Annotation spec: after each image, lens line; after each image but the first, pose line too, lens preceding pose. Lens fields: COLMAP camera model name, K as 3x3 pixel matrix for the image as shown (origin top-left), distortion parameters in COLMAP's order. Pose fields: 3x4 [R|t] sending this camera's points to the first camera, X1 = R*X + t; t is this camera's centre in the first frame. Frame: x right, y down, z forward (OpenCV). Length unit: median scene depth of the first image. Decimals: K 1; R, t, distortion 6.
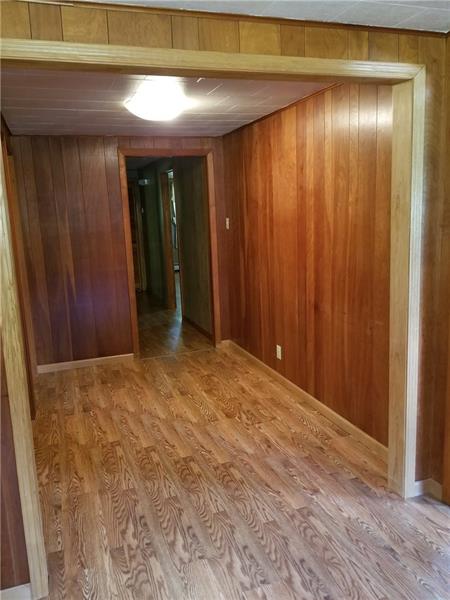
lens RADIAL K [[518.7, 0, 225.2], [0, 518.7, 301.3], [0, 0, 1]] dist [-0.013416, -0.004315]
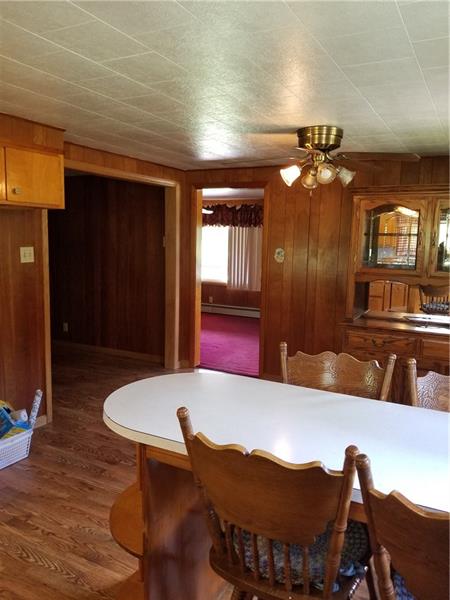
lens RADIAL K [[468.0, 0, 226.2], [0, 468.0, 301.2], [0, 0, 1]] dist [0.004268, -0.014373]
pose [[0.747354, -0.033191, 0.663597, -0.813712], [0.068194, 0.997309, -0.026919, 0.157520], [-0.660918, 0.065372, 0.747606, -0.669737]]
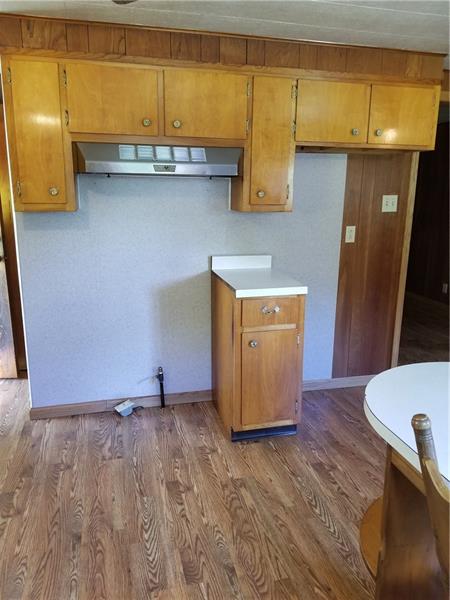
lens RADIAL K [[468.0, 0, 224.7], [0, 468.0, 296.9], [0, 0, 1]] dist [0.004268, -0.014373]
pose [[0.993387, 0.072214, -0.089260, -0.641682], [-0.067485, 0.996208, 0.054913, 0.161777], [0.092887, -0.048526, 0.994493, -0.600066]]
